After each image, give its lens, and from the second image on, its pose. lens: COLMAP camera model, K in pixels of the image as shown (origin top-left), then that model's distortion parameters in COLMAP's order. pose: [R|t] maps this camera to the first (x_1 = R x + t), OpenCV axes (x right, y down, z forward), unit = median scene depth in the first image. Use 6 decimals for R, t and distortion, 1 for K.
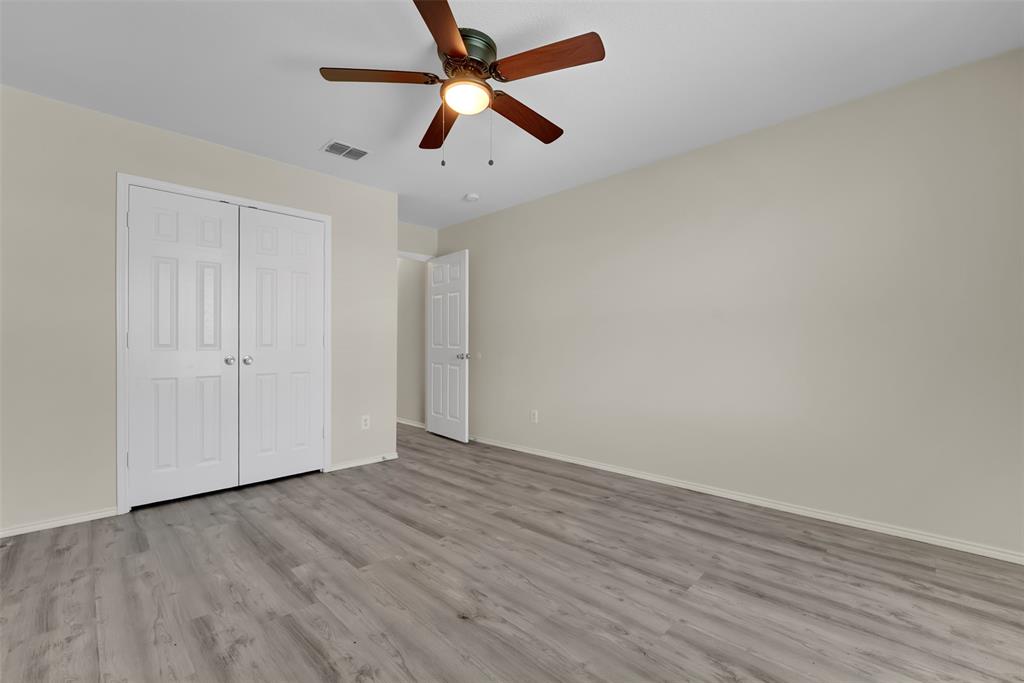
lens RADIAL K [[431.6, 0, 512.0], [0, 431.6, 341.5], [0, 0, 1]] dist [-0.004552, -0.000051]
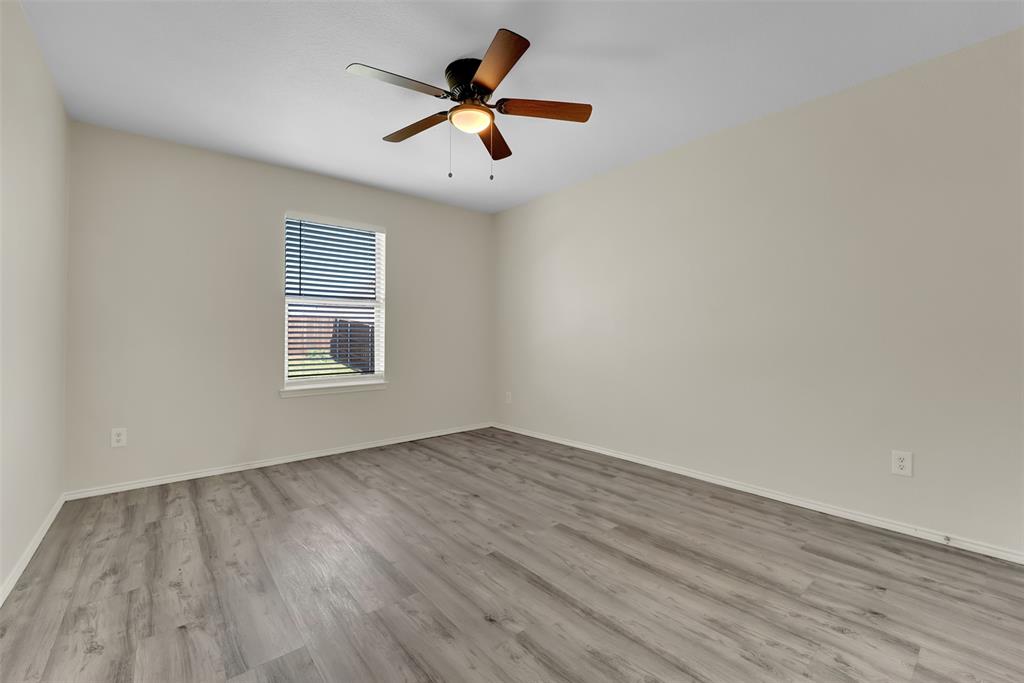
lens RADIAL K [[431.6, 0, 512.0], [0, 431.6, 341.5], [0, 0, 1]] dist [-0.004552, -0.000051]
pose [[-0.995684, 0.011489, 0.092095, -0.327772], [0.011362, 0.999934, -0.001898, 0.027399], [-0.092111, -0.000843, -0.995748, 2.108610]]
